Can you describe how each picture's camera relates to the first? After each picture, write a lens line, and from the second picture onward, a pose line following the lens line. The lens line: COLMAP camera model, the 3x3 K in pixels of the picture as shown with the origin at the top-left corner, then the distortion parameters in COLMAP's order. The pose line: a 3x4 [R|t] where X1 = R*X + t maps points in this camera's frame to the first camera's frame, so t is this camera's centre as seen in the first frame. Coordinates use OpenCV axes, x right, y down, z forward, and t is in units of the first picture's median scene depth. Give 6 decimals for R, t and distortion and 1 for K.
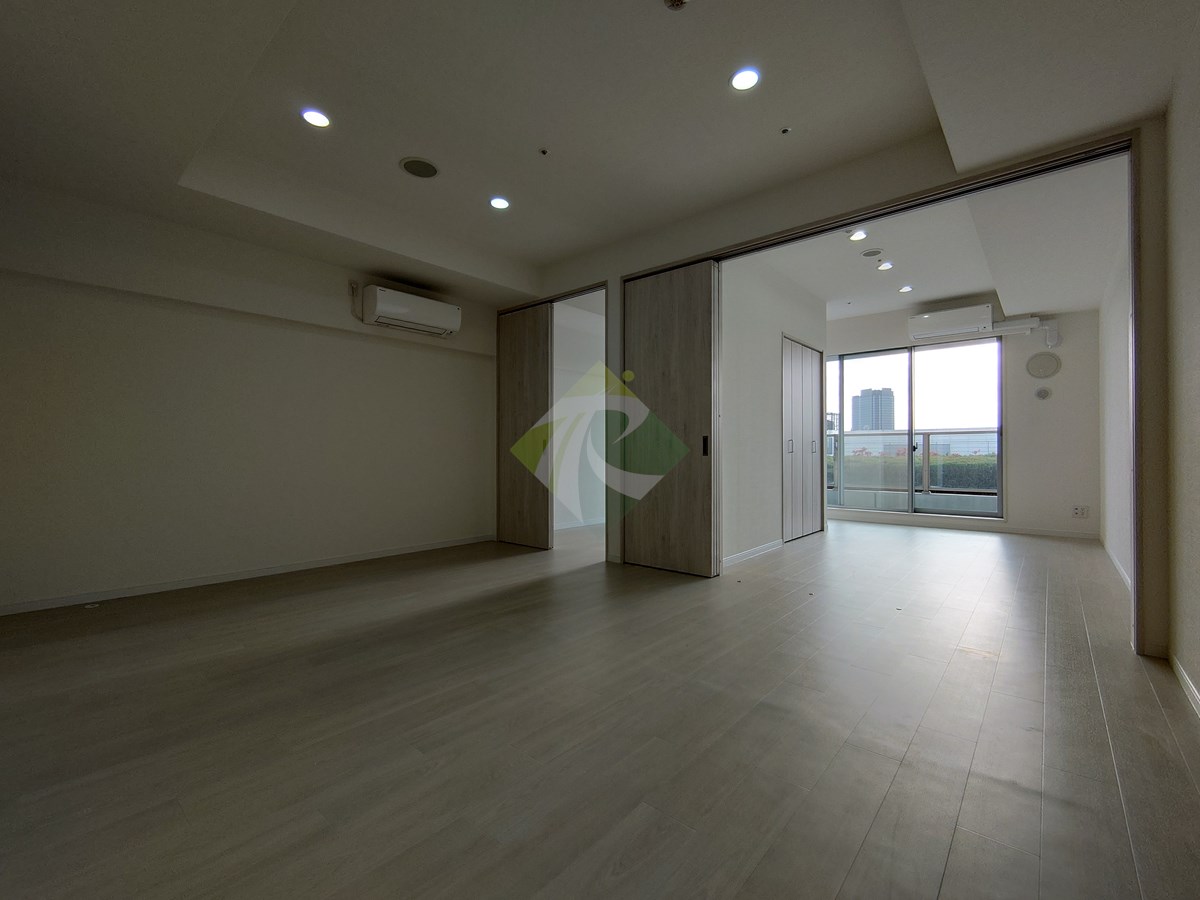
lens RADIAL K [[517.7, 0, 601.2], [0, 517.7, 449.7], [0, 0, 1]] dist [-0.003477, 0.000047]
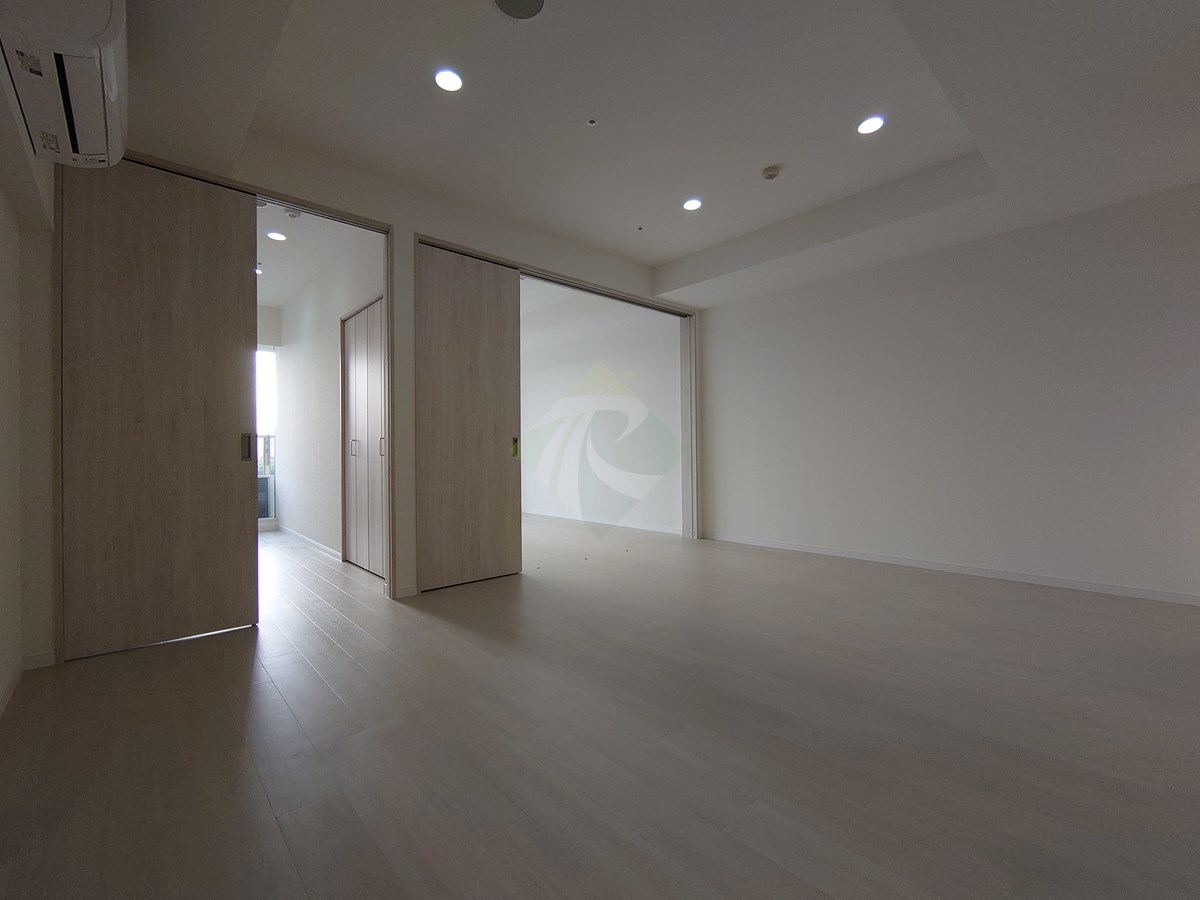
lens RADIAL K [[517.7, 0, 600.9], [0, 517.7, 451.4], [0, 0, 1]] dist [-0.003477, 0.000047]
pose [[0.122978, 0.006512, 0.992388, -0.728170], [0.007546, 0.999943, -0.007497, 0.009549], [-0.992381, 0.008410, 0.122922, 0.636945]]
